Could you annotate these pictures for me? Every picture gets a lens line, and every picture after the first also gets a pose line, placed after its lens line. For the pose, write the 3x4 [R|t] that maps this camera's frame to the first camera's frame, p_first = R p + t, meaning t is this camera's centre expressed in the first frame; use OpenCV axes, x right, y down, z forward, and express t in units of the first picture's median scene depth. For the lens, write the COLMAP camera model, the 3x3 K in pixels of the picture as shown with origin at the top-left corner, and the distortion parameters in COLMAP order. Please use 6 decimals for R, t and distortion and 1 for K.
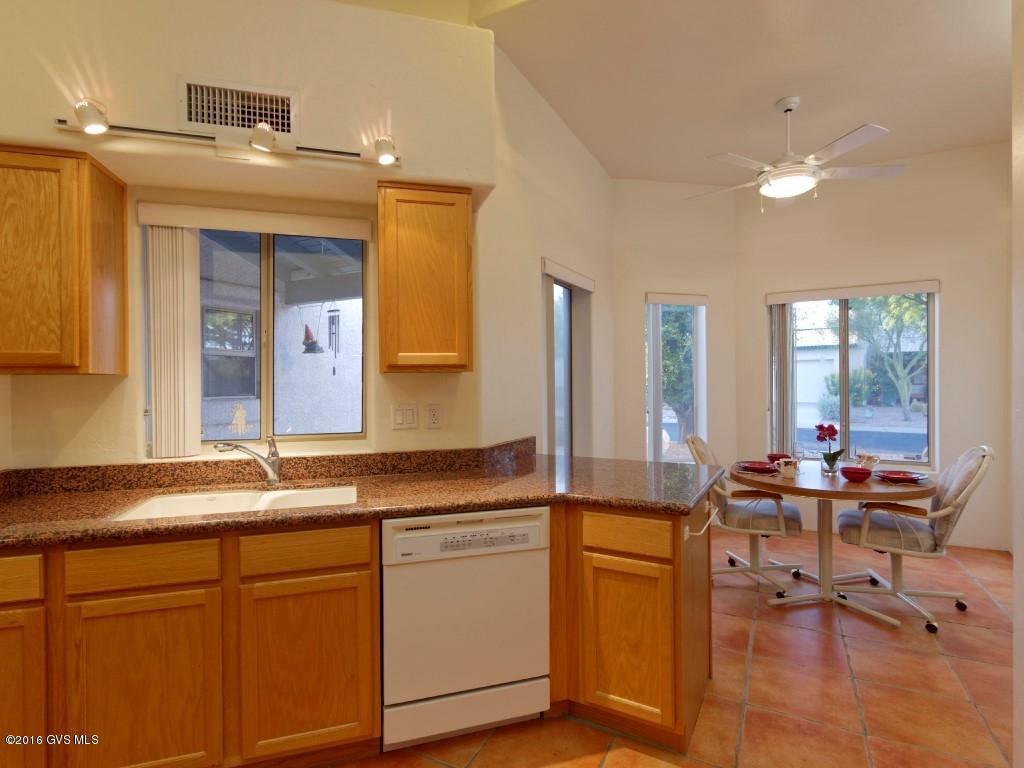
lens RADIAL K [[519.3, 0, 515.7], [0, 519.3, 383.1], [0, 0, 1]] dist [-0.001309, 0.000997]
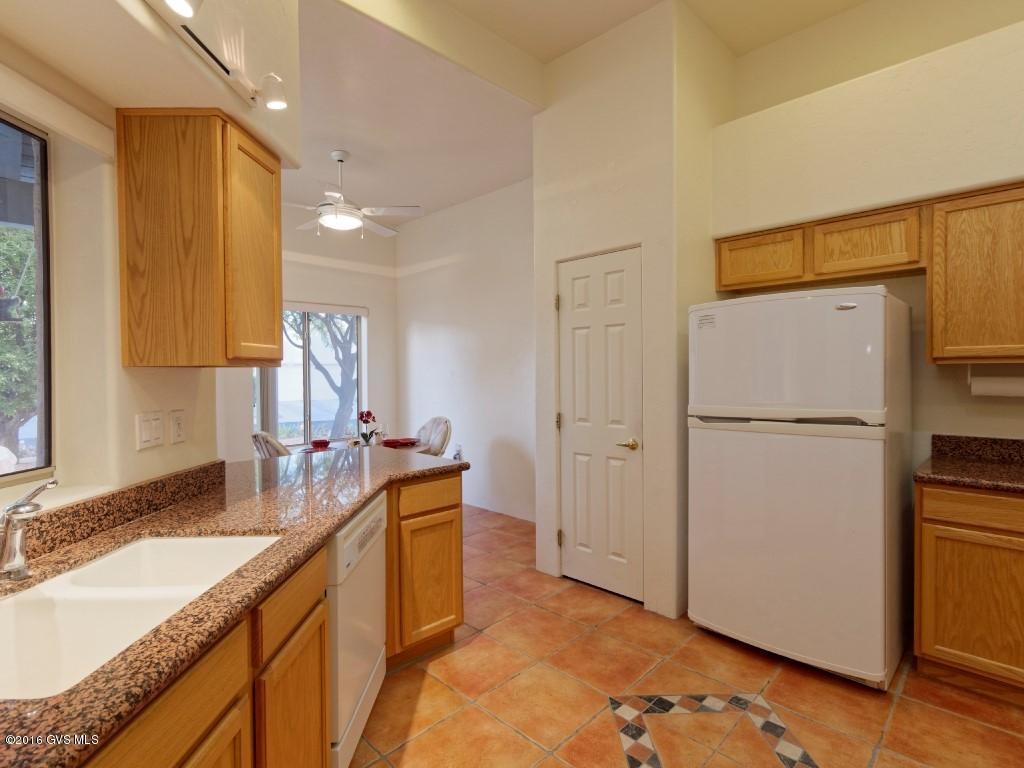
lens RADIAL K [[519.3, 0, 516.8], [0, 519.3, 379.4], [0, 0, 1]] dist [-0.001309, 0.000997]
pose [[0.281383, -0.006561, 0.959573, -0.848813], [0.010186, 0.999941, 0.003851, -0.001105], [-0.959541, 0.008690, 0.281433, 0.378580]]
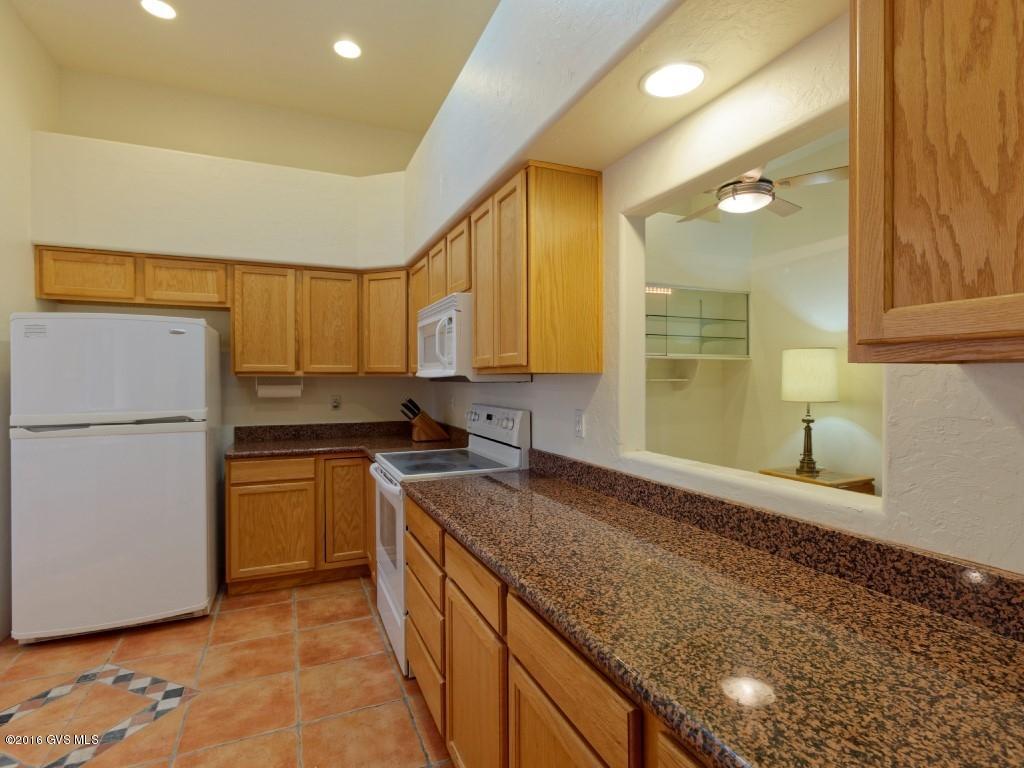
lens RADIAL K [[519.3, 0, 515.1], [0, 519.3, 384.6], [0, 0, 1]] dist [-0.001309, 0.000997]
pose [[-0.781929, 0.002298, 0.623363, -1.212206], [0.011021, 0.999888, 0.010139, -0.001863], [-0.623270, 0.014798, -0.781867, 0.555591]]
